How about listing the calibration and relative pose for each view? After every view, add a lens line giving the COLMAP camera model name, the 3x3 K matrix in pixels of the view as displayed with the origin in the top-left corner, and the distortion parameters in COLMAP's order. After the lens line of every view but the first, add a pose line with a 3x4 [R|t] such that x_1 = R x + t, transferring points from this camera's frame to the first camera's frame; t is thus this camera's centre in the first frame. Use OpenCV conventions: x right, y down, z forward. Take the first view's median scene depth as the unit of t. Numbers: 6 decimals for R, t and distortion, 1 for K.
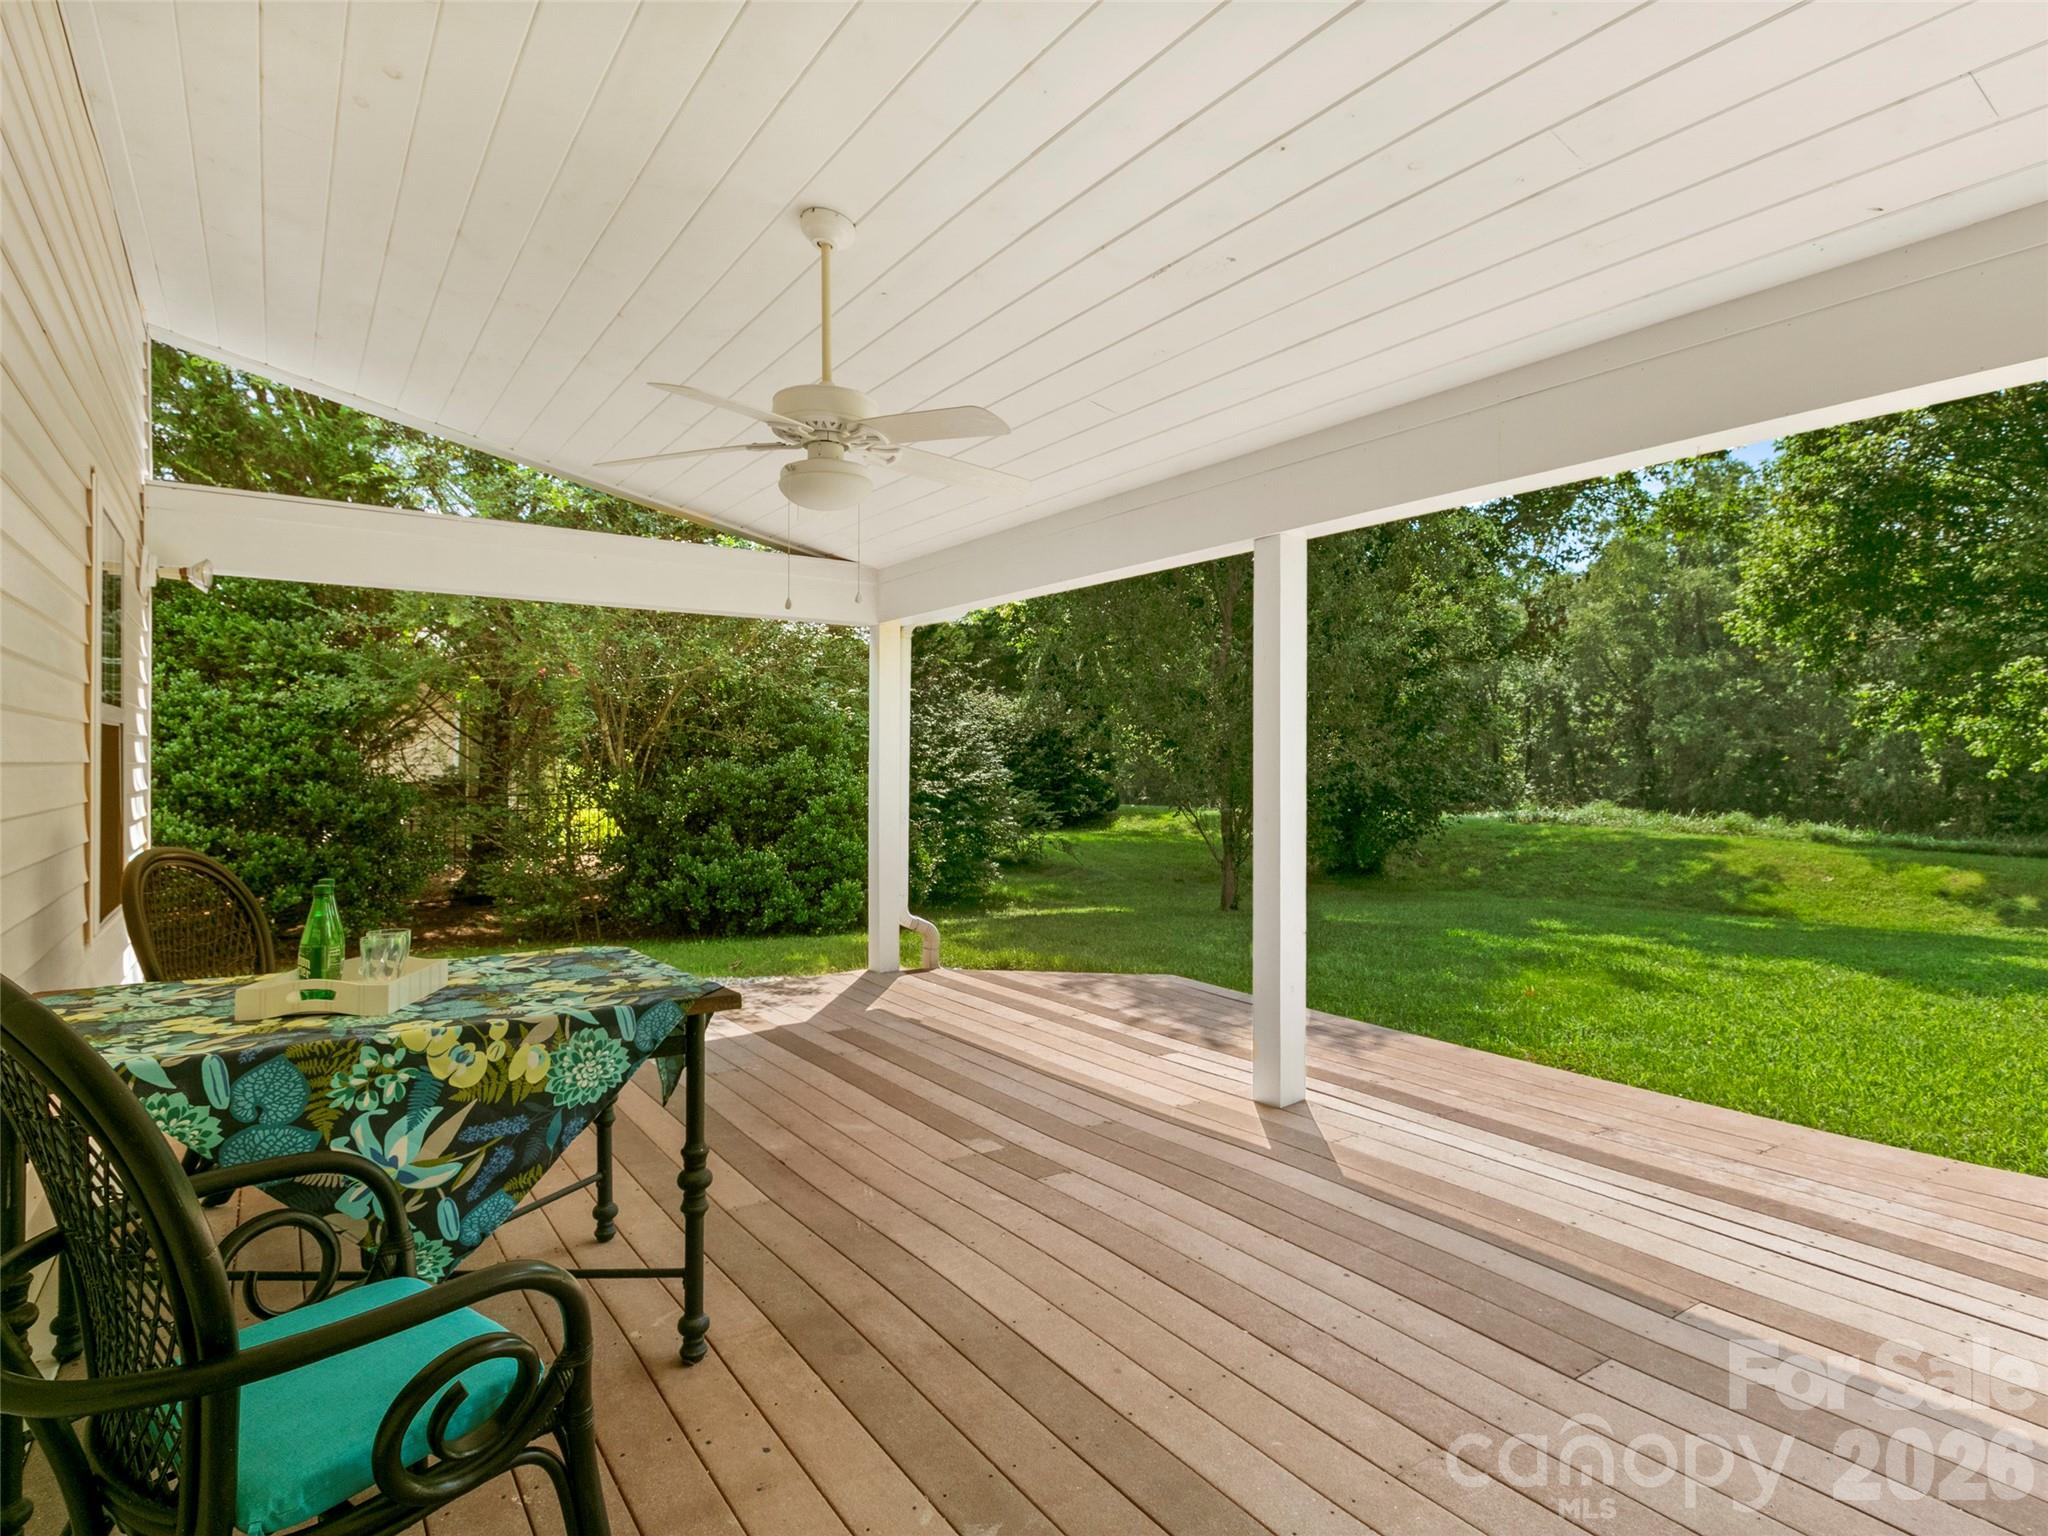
lens RADIAL K [[1080.3, 0, 1024.0], [0, 1080.3, 768.0], [0, 0, 1]] dist [0.002979, -0.006790]
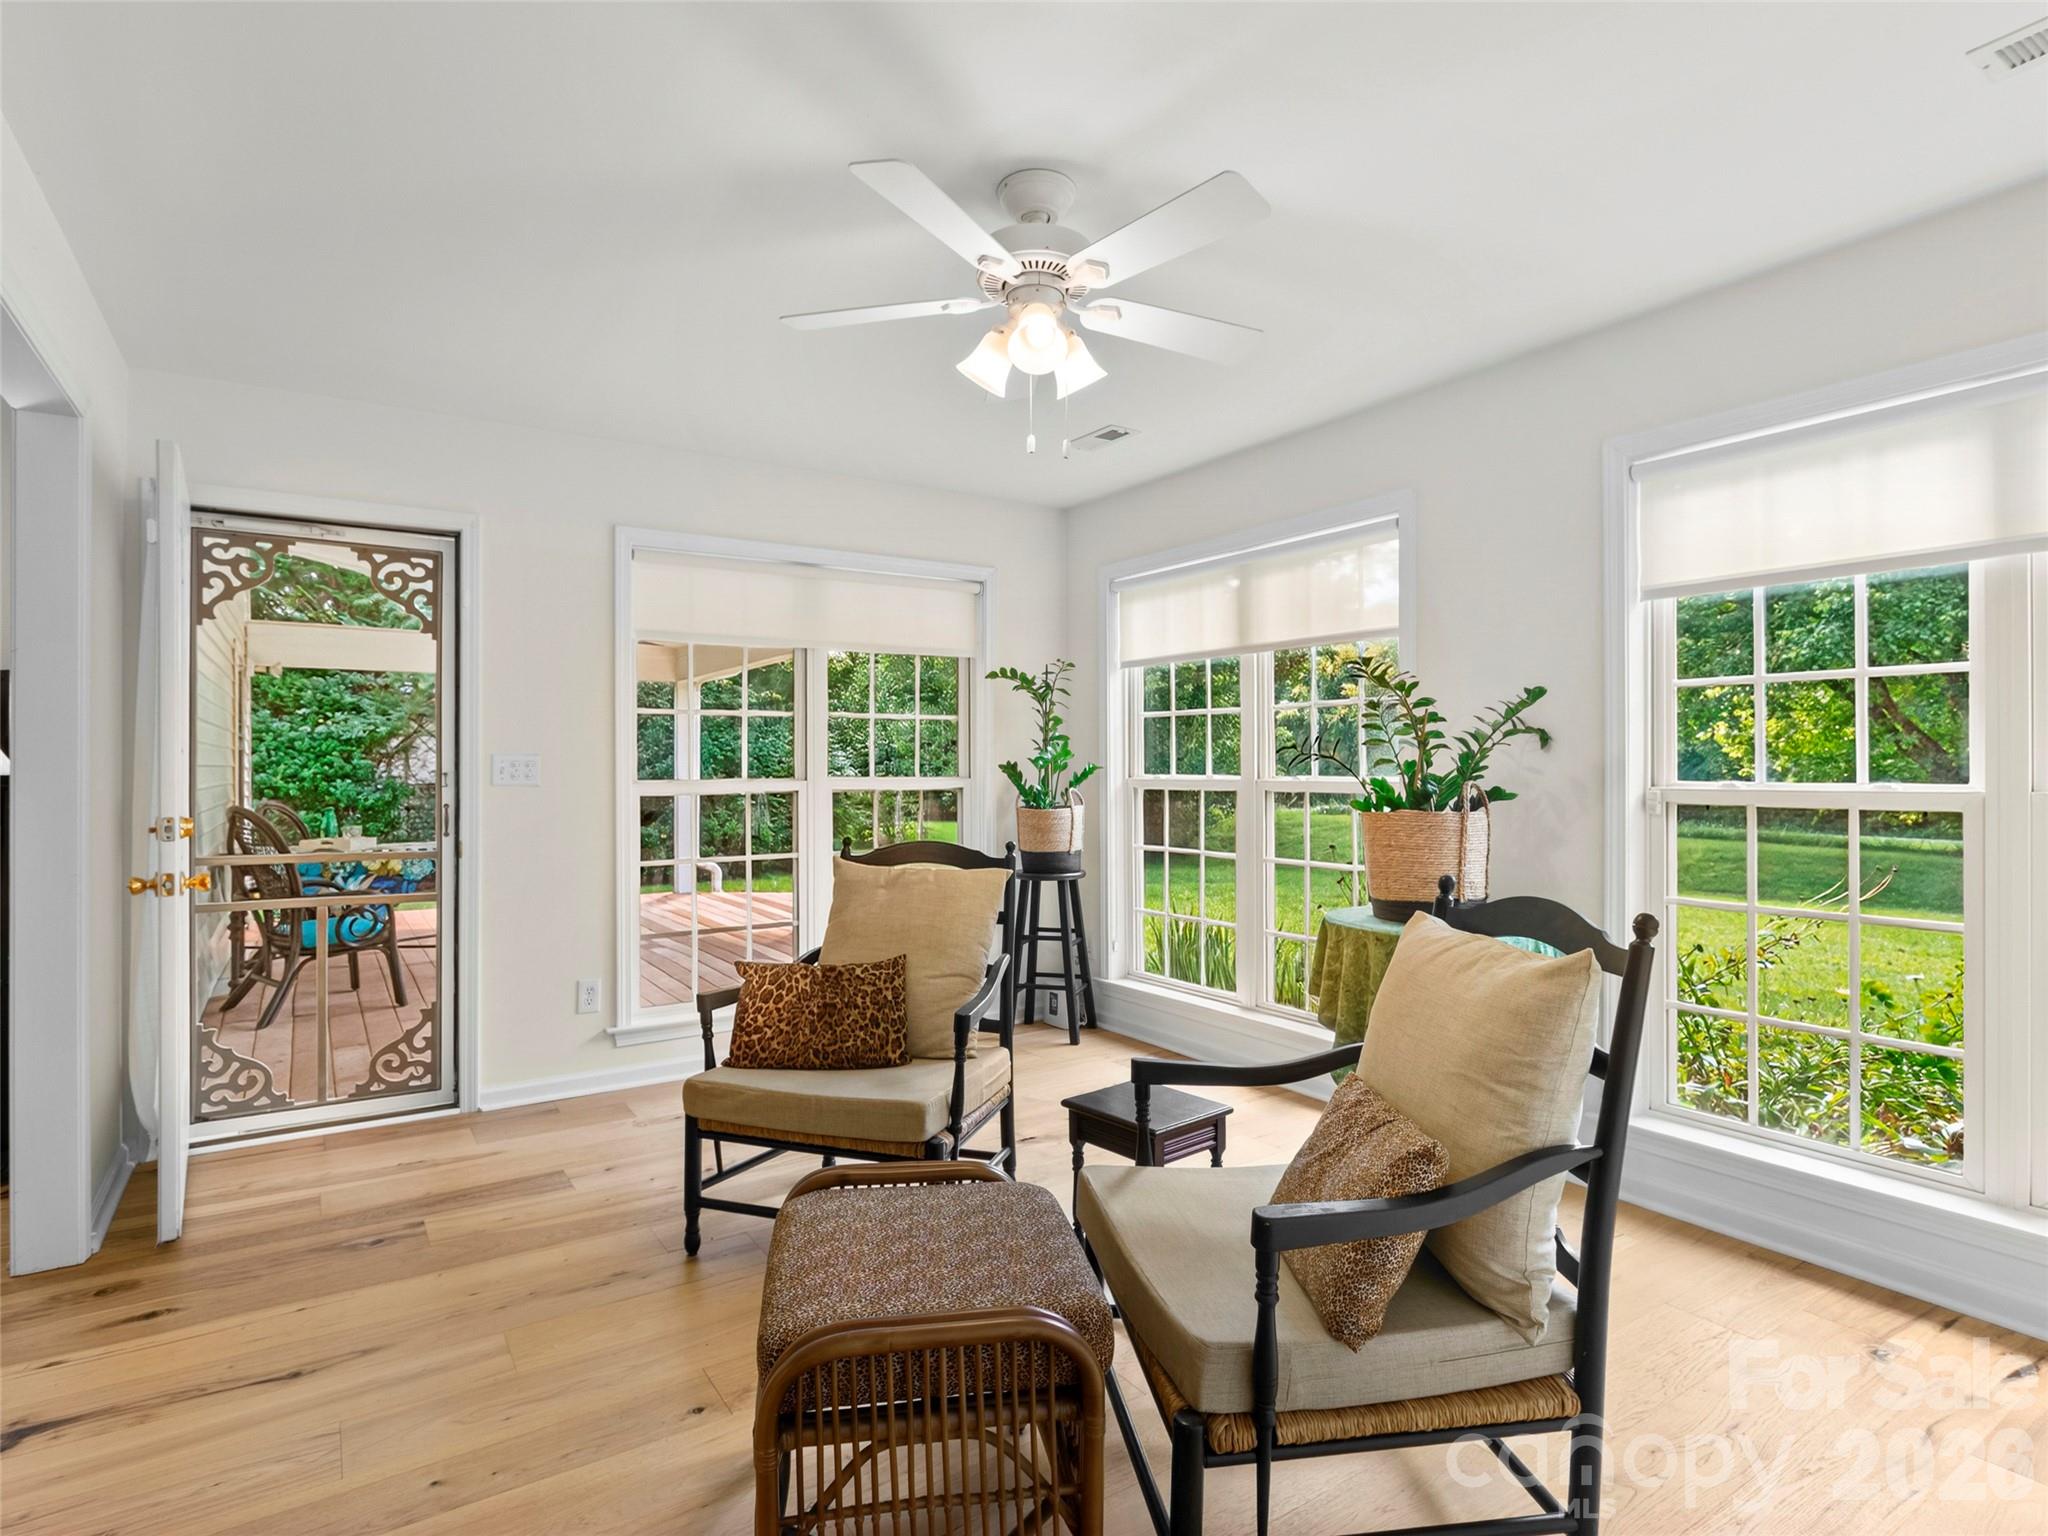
lens RADIAL K [[1041.2, 0, 1024.0], [0, 1041.2, 768.0], [0, 0, 1]] dist [0.002549, 0.000132]
pose [[0.999903, -0.003187, -0.013531, 0.380323], [0.003118, 0.999982, -0.005120, 0.006346], [0.013547, 0.005077, 0.999895, -0.538233]]
